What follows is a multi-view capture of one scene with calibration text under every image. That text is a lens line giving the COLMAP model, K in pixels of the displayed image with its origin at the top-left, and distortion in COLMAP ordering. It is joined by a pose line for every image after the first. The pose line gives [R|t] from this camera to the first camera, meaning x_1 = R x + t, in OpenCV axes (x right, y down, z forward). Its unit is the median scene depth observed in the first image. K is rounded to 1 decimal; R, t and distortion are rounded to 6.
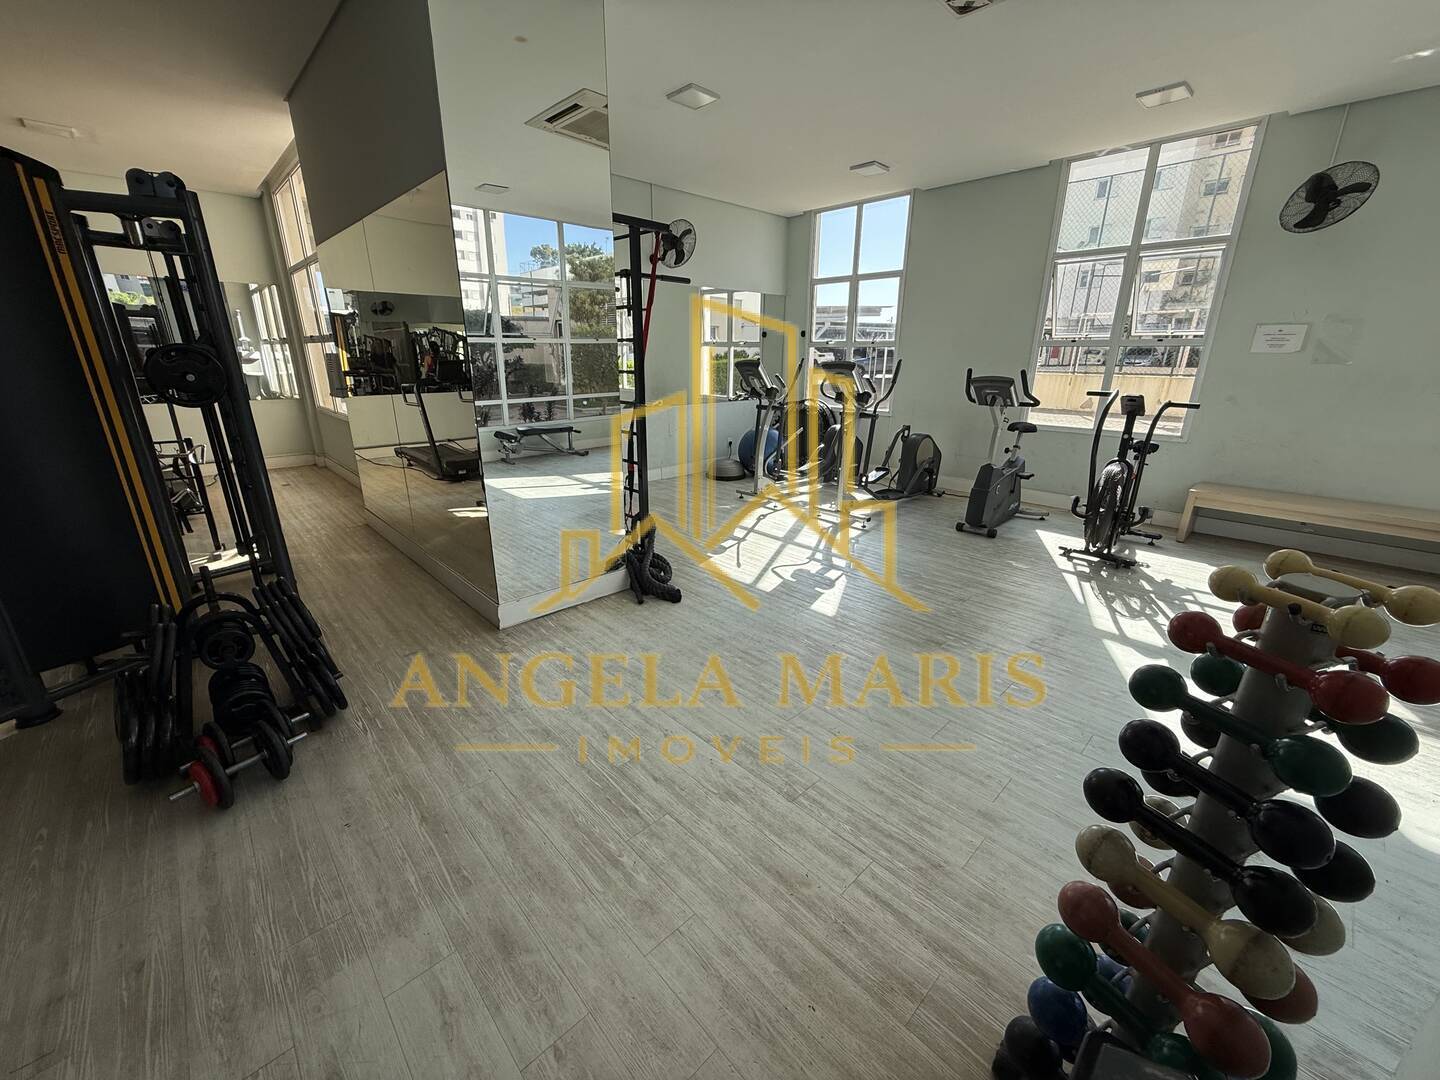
lens RADIAL K [[573.2, 0, 717.1], [0, 573.2, 540.7], [0, 0, 1]] dist [0.001600, -0.000482]
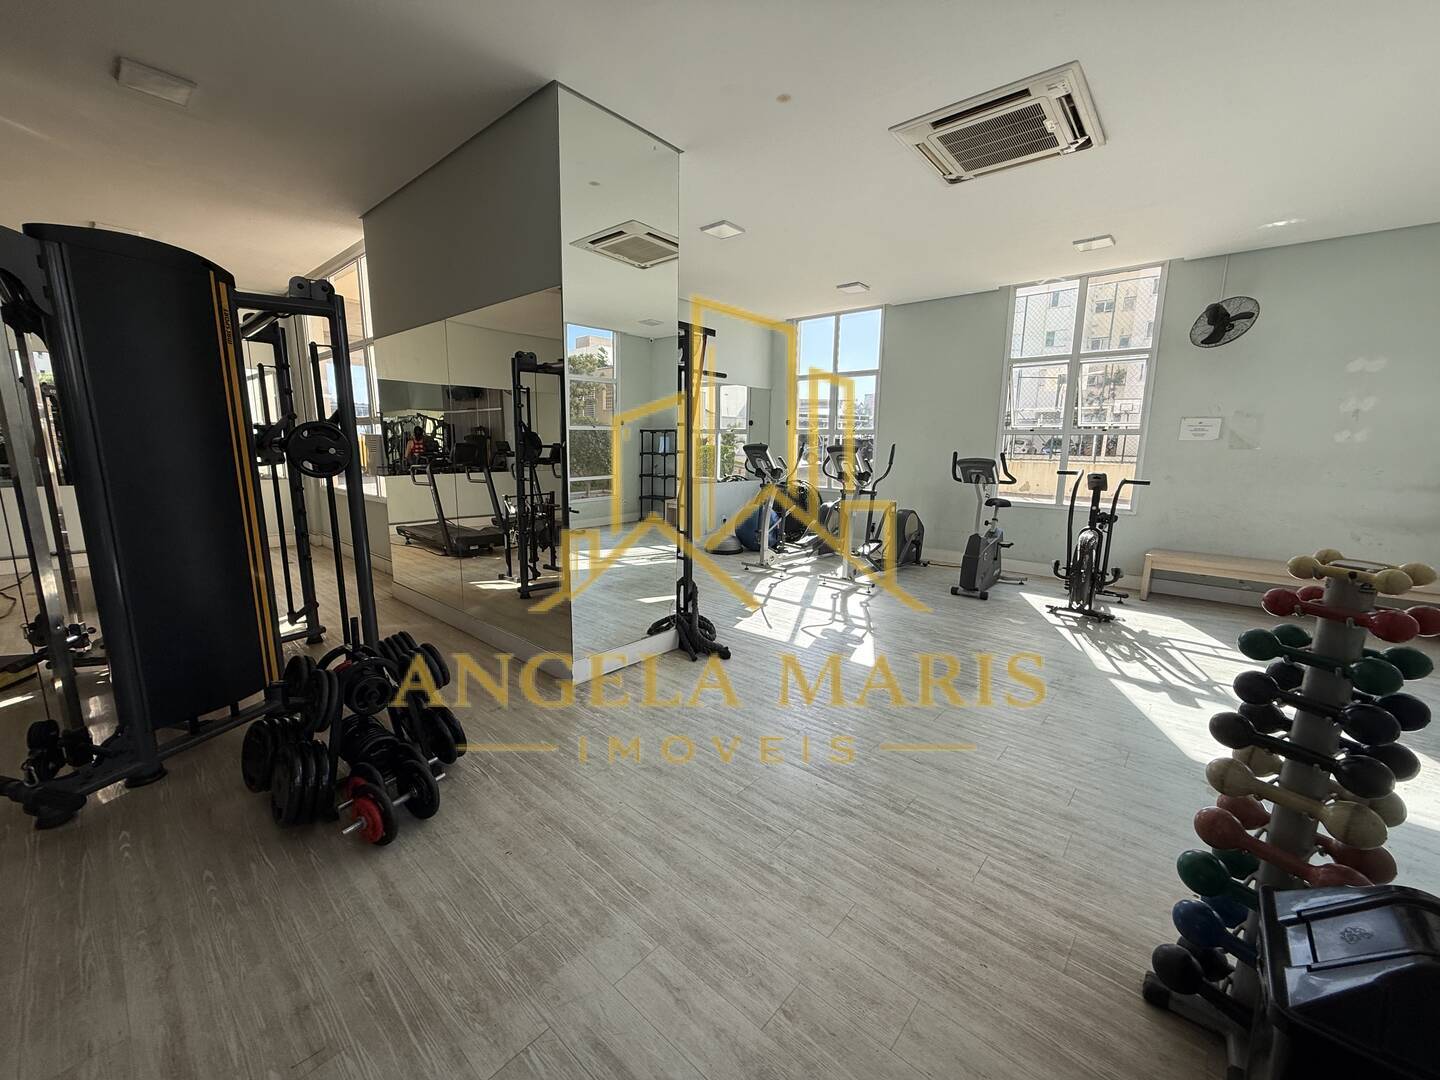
lens RADIAL K [[573.2, 0, 717.1], [0, 573.2, 540.7], [0, 0, 1]] dist [0.001600, -0.000482]
pose [[0.996108, -0.008156, 0.087763, -0.156022], [0.020794, 0.989349, -0.144068, 0.036684], [-0.085654, 0.145332, 0.985668, -0.078105]]
